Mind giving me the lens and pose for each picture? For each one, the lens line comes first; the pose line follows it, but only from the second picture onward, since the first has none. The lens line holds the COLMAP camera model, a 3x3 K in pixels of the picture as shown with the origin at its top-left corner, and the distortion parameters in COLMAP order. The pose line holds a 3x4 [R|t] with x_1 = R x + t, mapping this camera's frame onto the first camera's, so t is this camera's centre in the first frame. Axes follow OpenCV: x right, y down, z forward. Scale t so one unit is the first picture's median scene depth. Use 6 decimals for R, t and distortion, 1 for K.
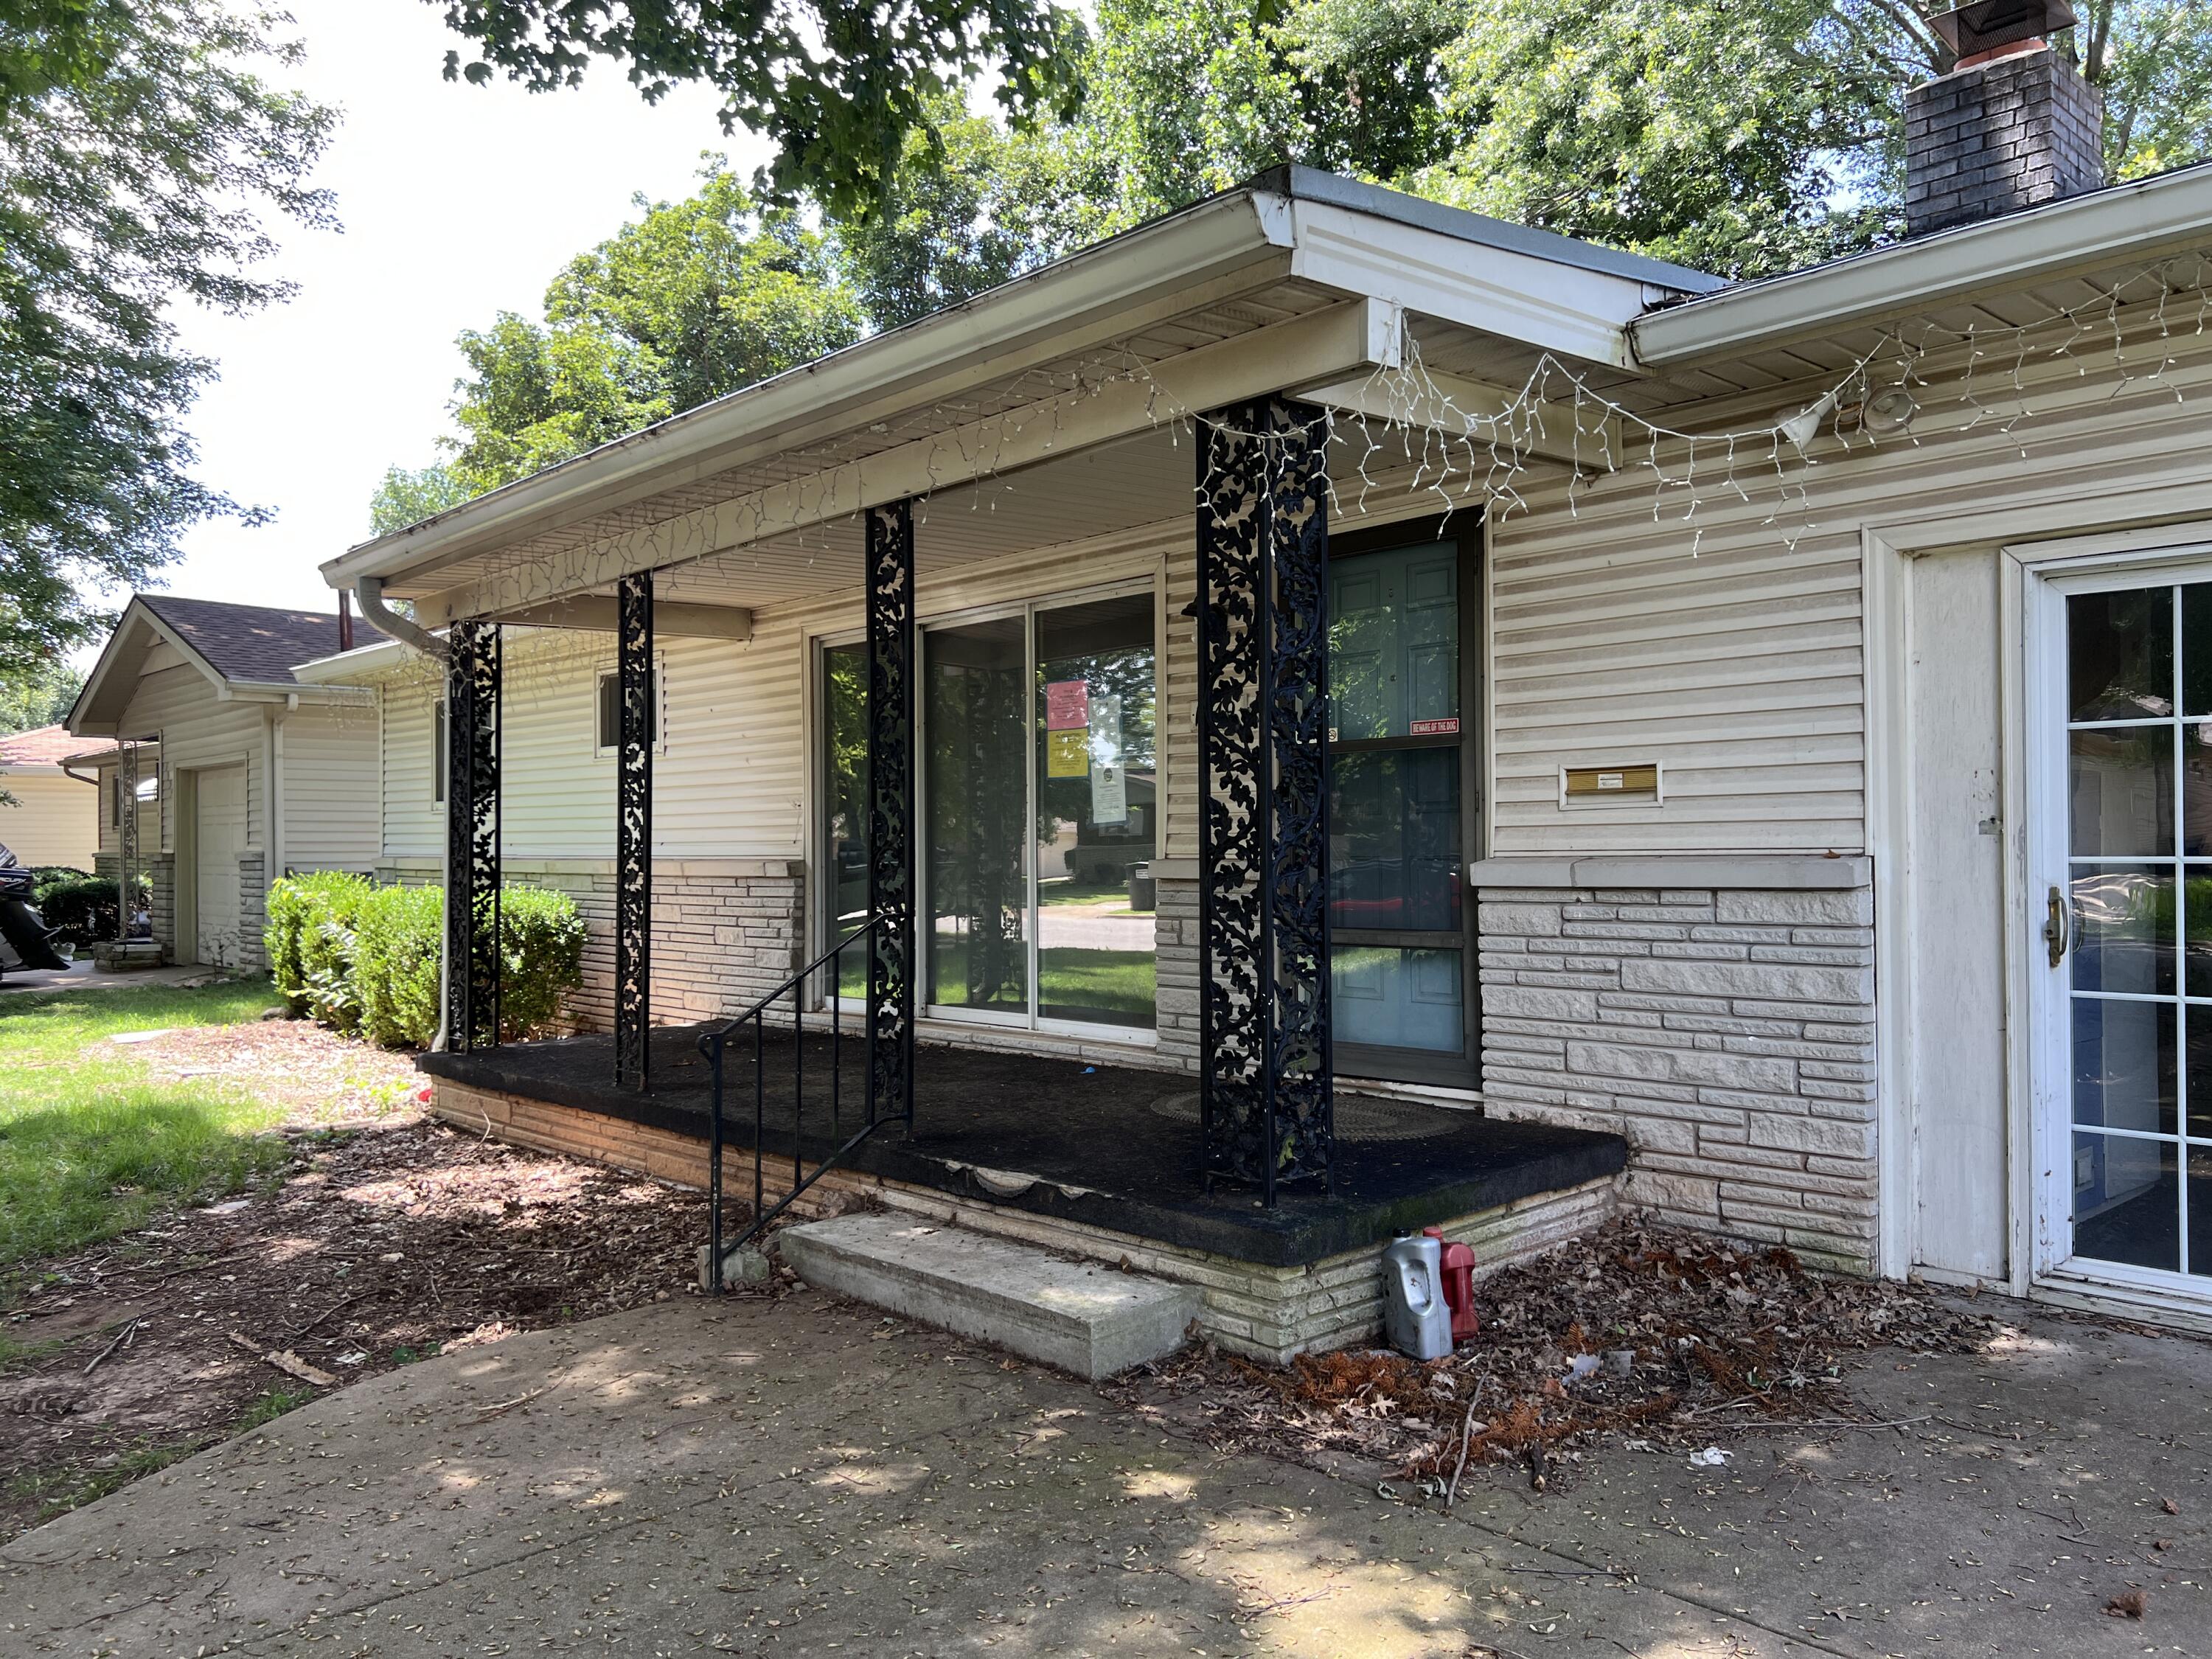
lens RADIAL K [[1686.7, 0, 1119.2], [0, 1686.7, 824.4], [0, 0, 1]] dist [0.022522, -0.030799]
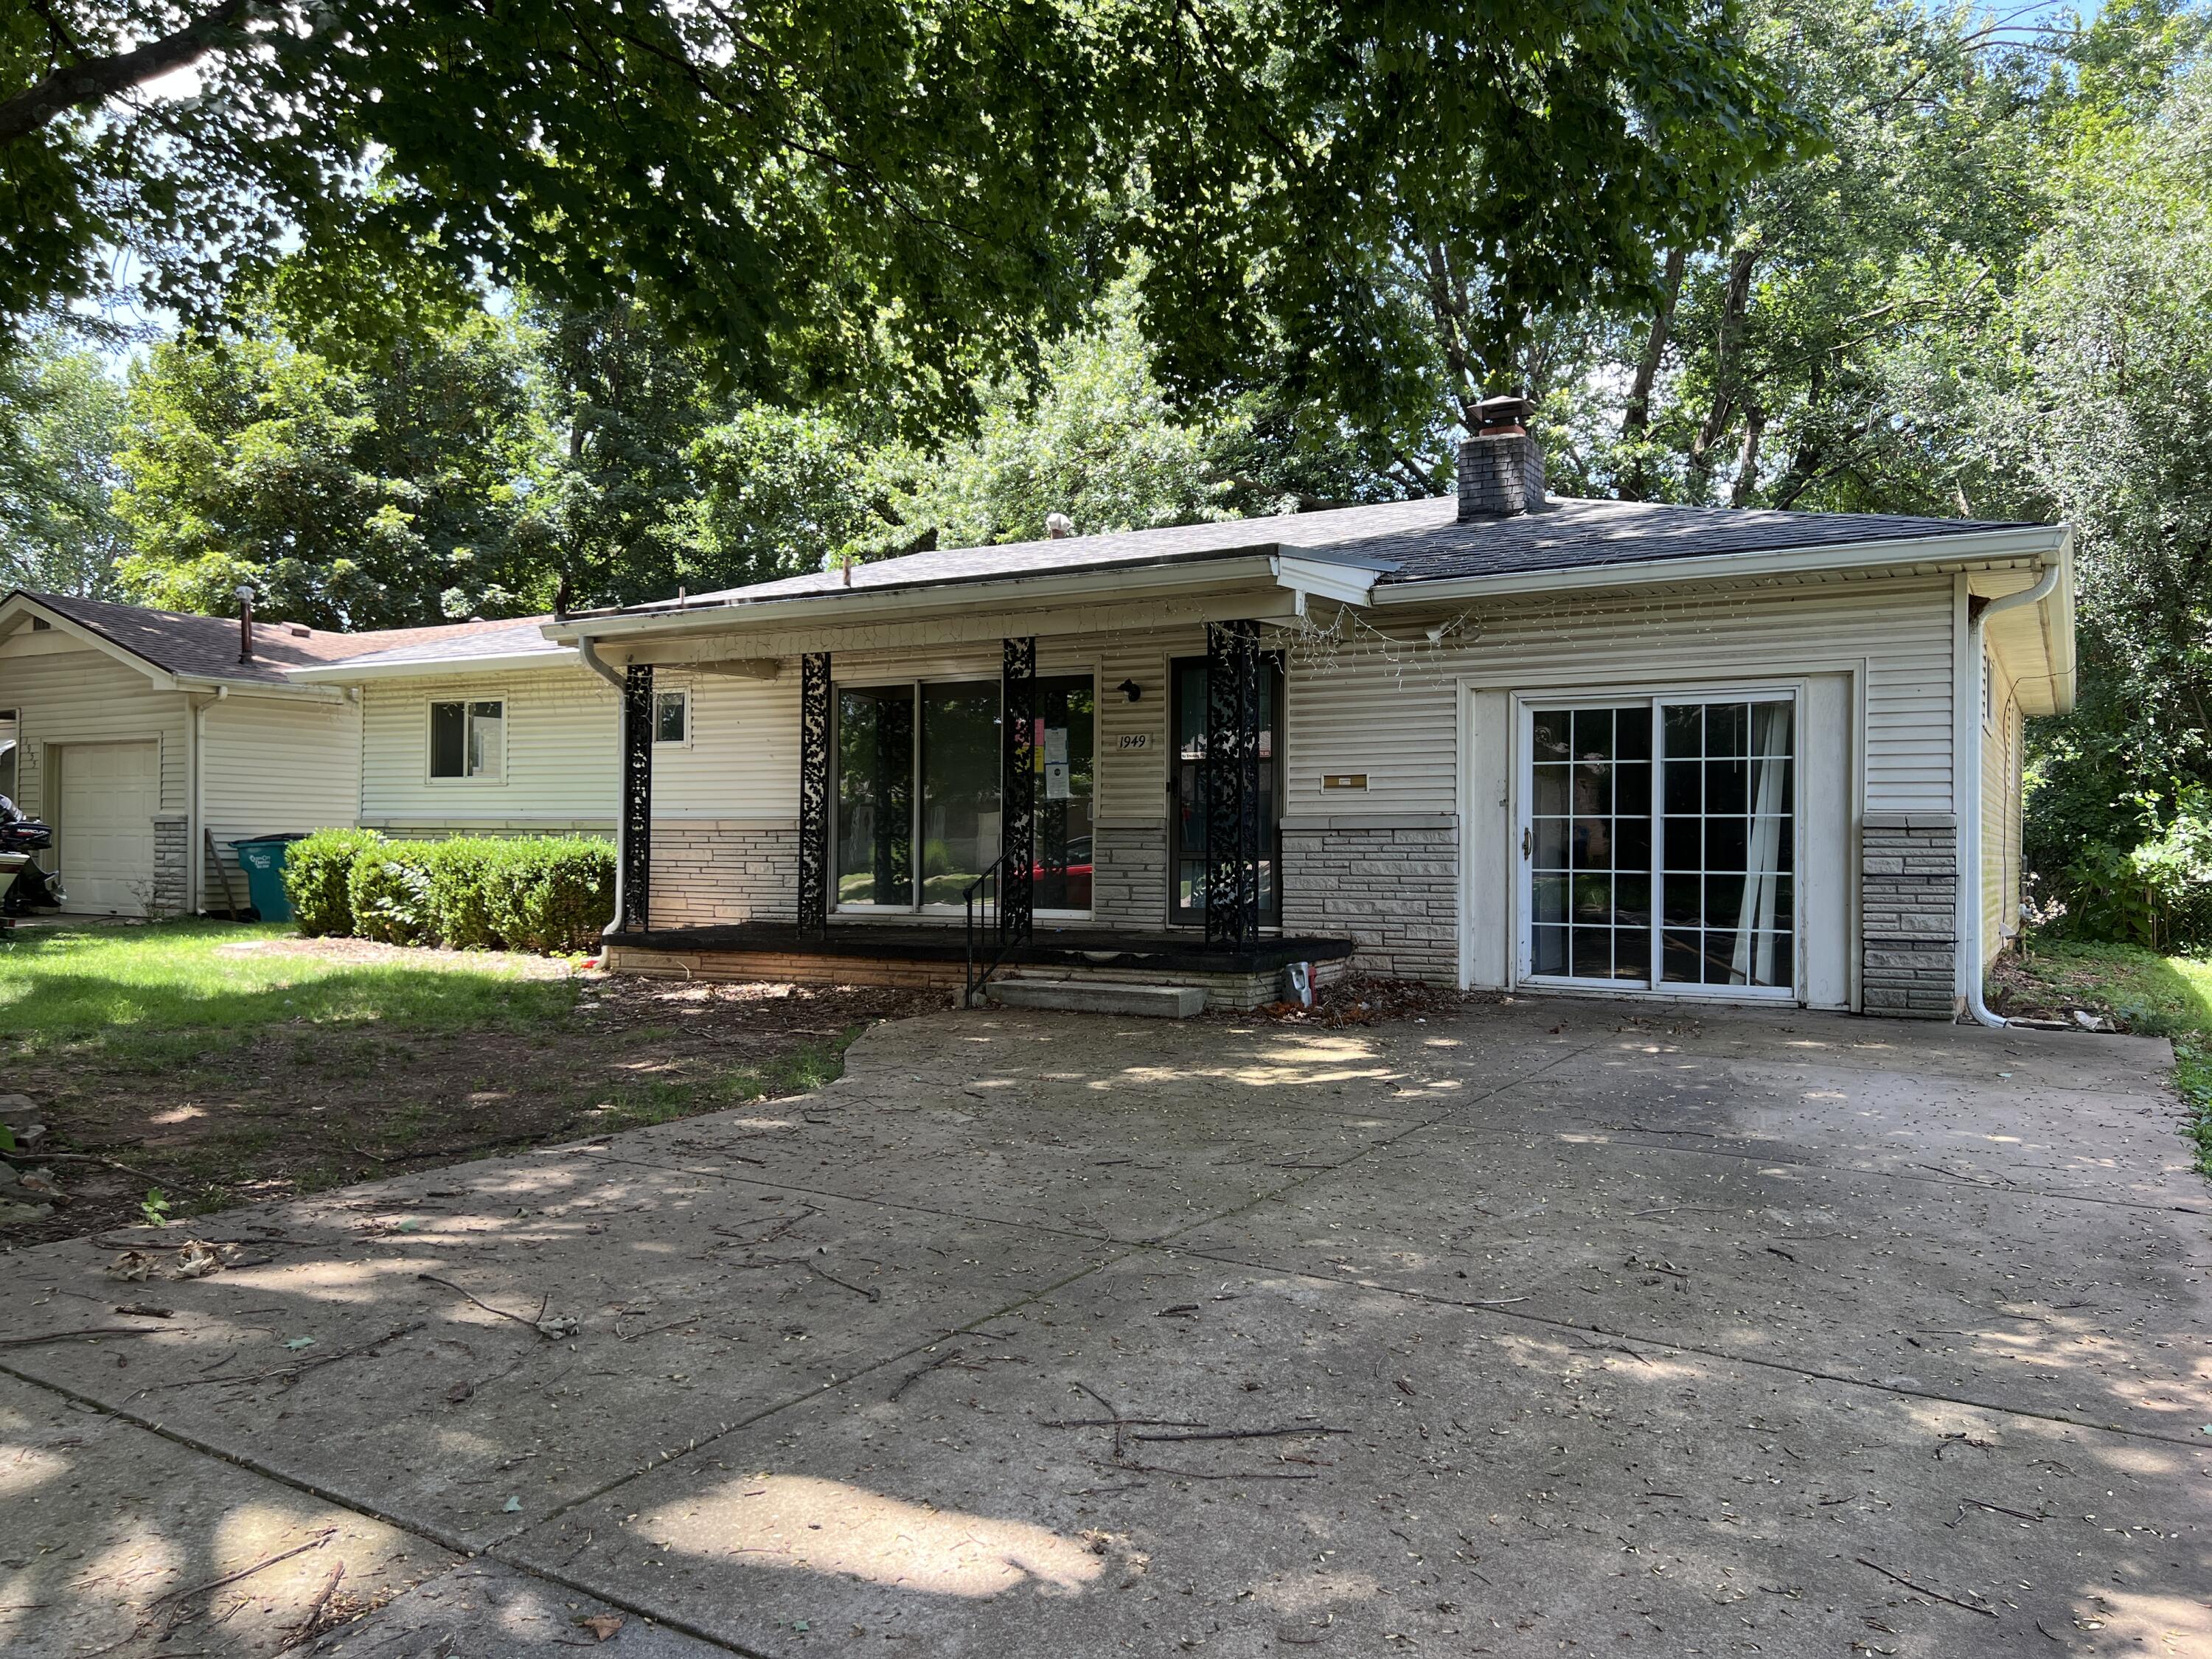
lens RADIAL K [[1686.7, 0, 1089.3], [0, 1686.7, 828.9], [0, 0, 1]] dist [0.022522, -0.030799]
pose [[0.960782, 0.015173, 0.276890, -0.686008], [-0.016567, 0.999859, 0.002696, 0.038579], [-0.276810, -0.007178, 0.960898, -1.100666]]
